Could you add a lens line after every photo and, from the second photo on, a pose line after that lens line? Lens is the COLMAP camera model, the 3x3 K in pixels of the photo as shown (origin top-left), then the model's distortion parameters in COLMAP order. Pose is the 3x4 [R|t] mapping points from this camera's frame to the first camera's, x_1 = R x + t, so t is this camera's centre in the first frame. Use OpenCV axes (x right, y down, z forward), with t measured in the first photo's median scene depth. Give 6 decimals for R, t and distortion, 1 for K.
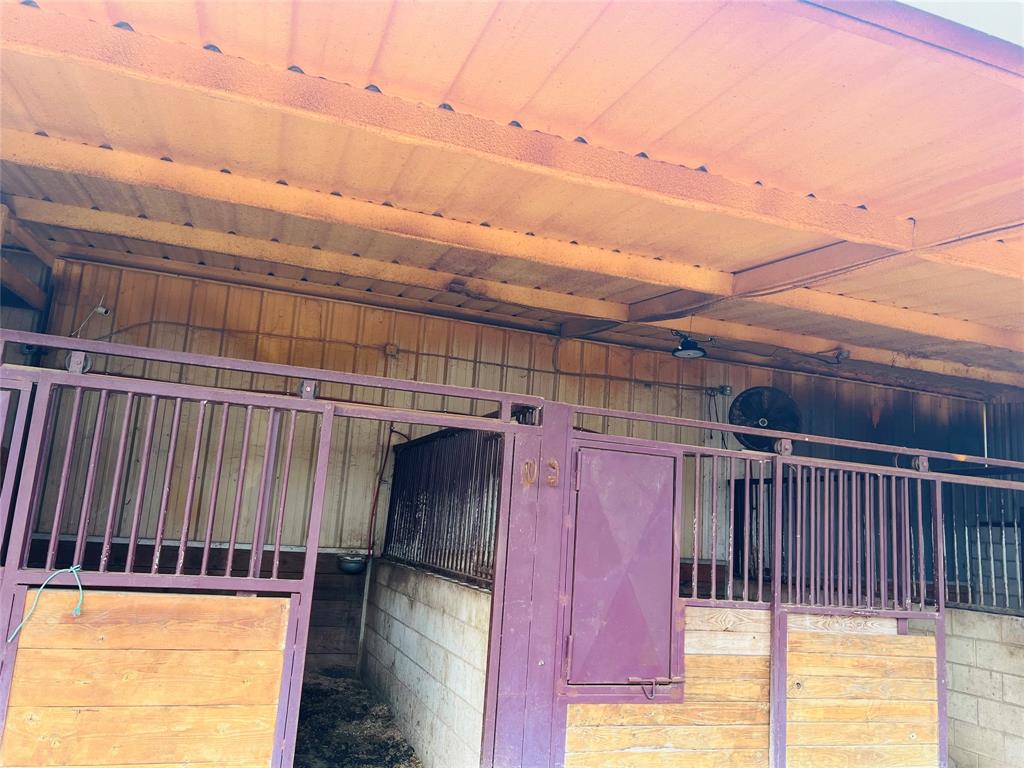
lens RADIAL K [[764.5, 0, 511.9], [0, 764.5, 387.3], [0, 0, 1]] dist [0.055011, -0.065443]
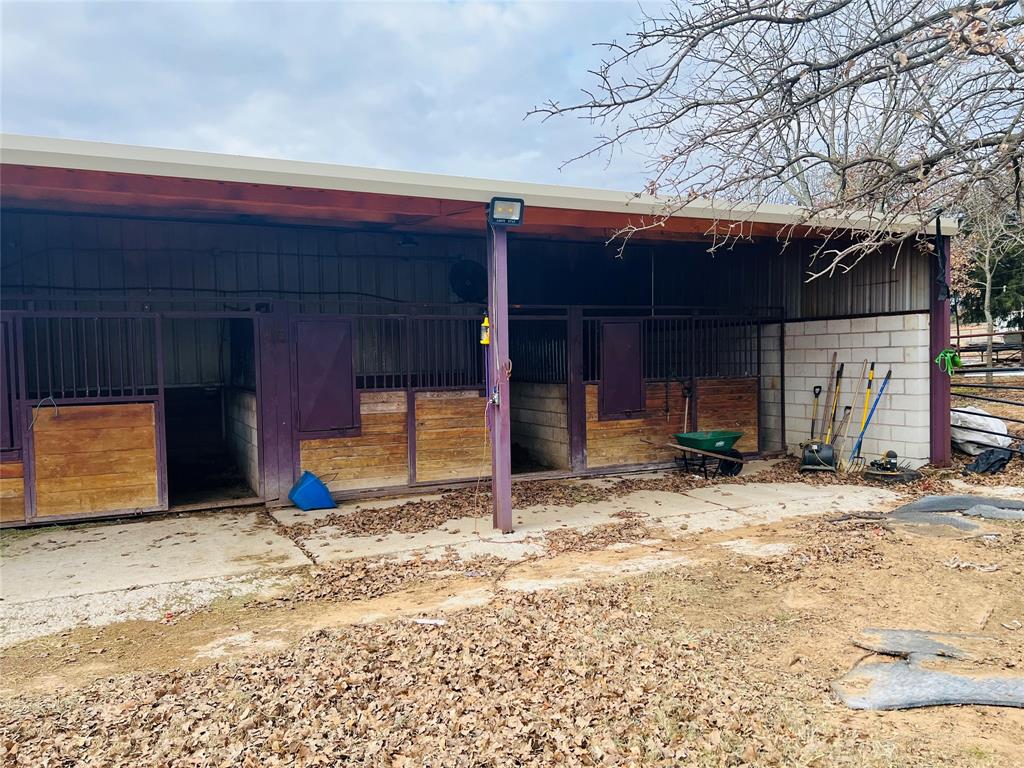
lens RADIAL K [[764.5, 0, 517.9], [0, 764.5, 390.3], [0, 0, 1]] dist [0.055011, -0.065443]
pose [[0.990447, -0.091485, 0.103178, 0.450893], [0.065640, 0.970813, 0.230682, -0.177275], [-0.121270, -0.221705, 0.967543, -1.090779]]
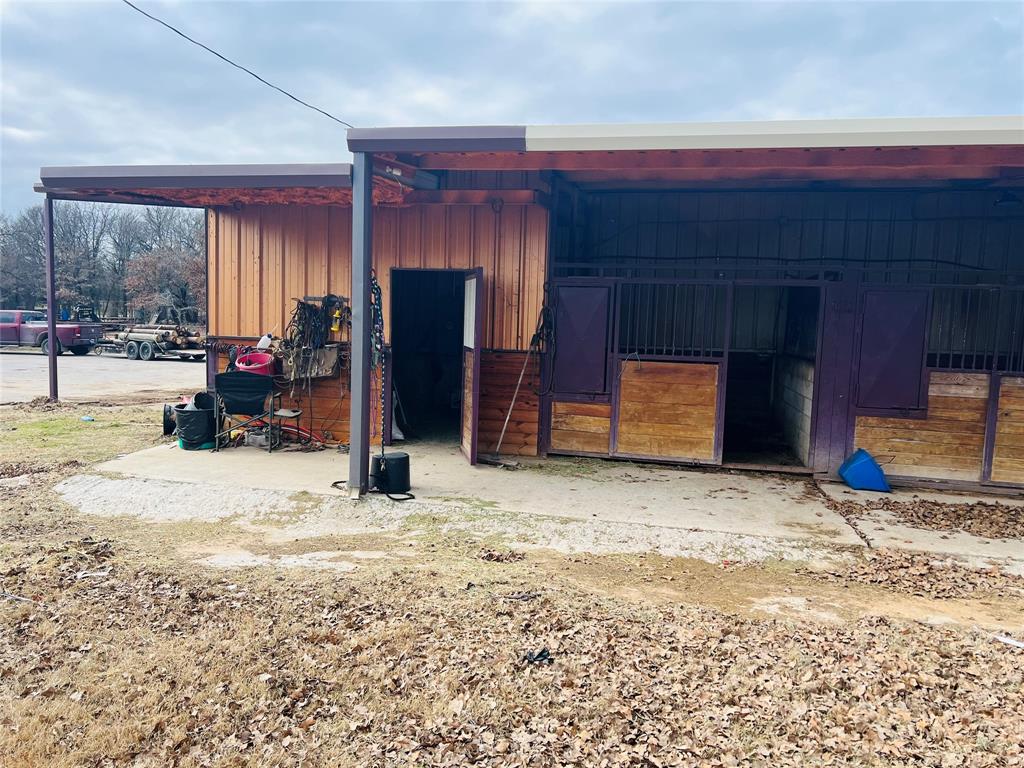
lens RADIAL K [[764.5, 0, 516.7], [0, 764.5, 390.6], [0, 0, 1]] dist [0.055011, -0.065443]
pose [[0.846963, 0.010126, -0.531555, 0.385674], [0.118163, 0.971226, 0.206780, -0.184155], [0.518354, -0.237945, 0.821396, -1.115380]]
